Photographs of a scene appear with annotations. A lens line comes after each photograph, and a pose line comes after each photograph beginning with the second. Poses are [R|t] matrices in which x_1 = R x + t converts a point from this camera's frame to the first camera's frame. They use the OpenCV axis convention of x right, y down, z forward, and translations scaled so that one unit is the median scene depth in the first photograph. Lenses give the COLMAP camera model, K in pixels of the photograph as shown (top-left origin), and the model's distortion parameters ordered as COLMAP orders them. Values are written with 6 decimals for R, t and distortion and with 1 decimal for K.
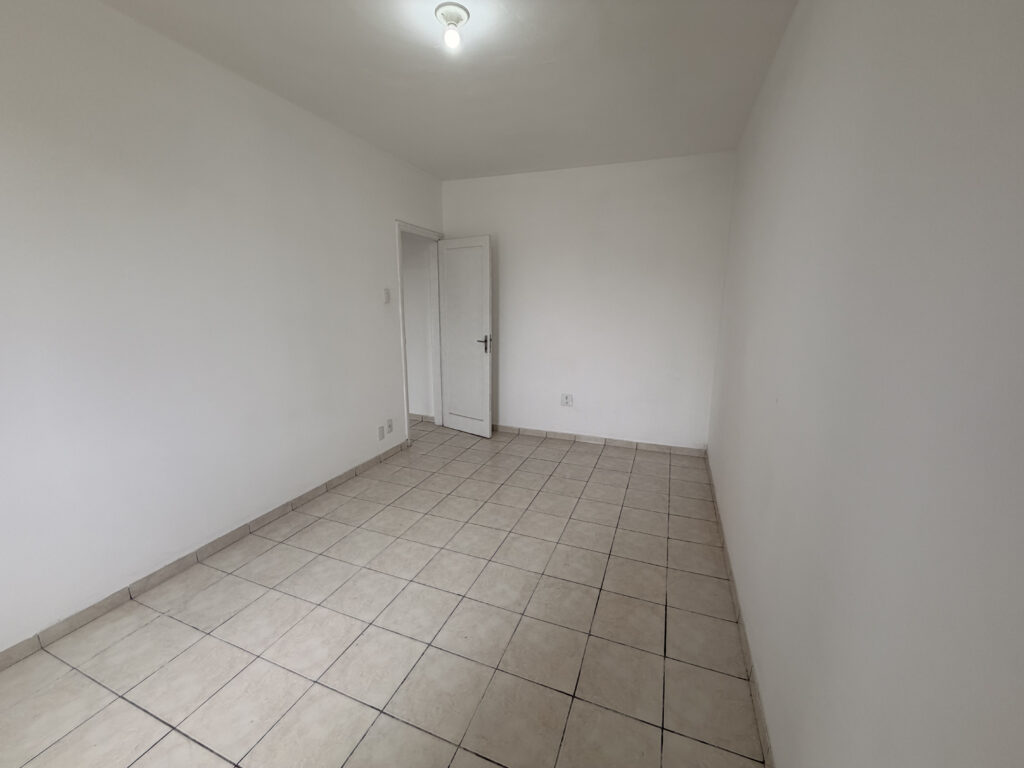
lens RADIAL K [[410.6, 0, 509.0], [0, 410.6, 384.5], [0, 0, 1]] dist [0.001777, 0.000134]
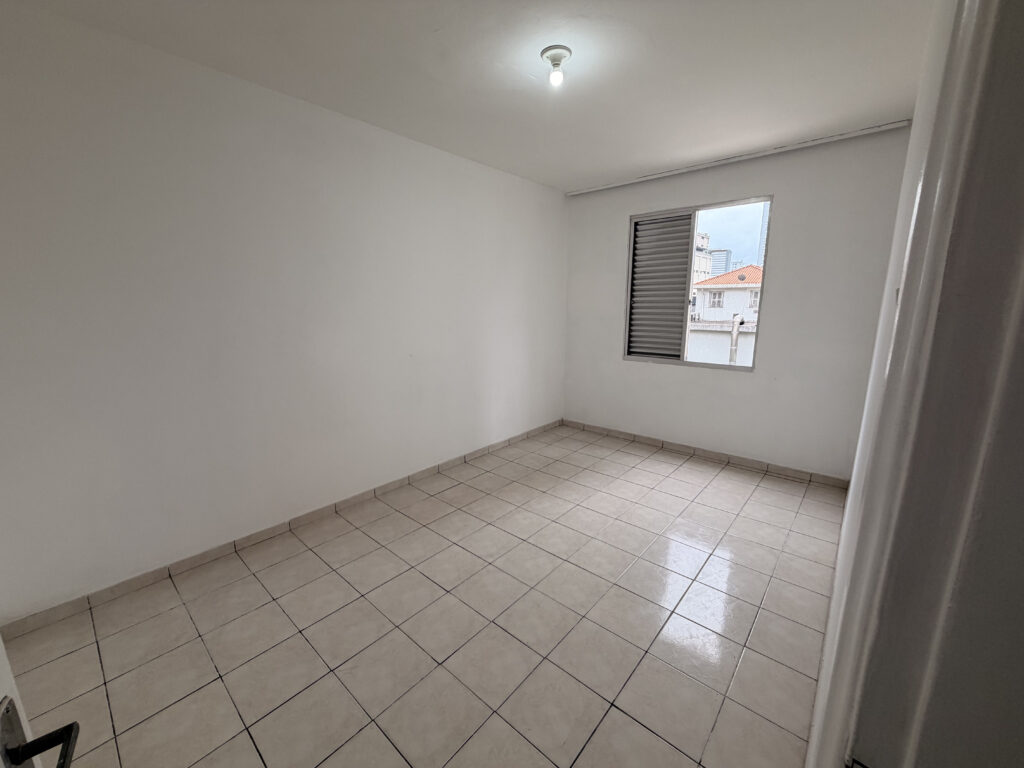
lens RADIAL K [[406.0, 0, 512.0], [0, 406.0, 384.0], [0, 0, 1]] dist [0.000473, 0.000006]
pose [[-0.942033, -0.071193, 0.327881, -0.388931], [0.063983, 0.921178, 0.383844, -0.438903], [-0.329364, 0.382573, -0.863225, 2.024226]]
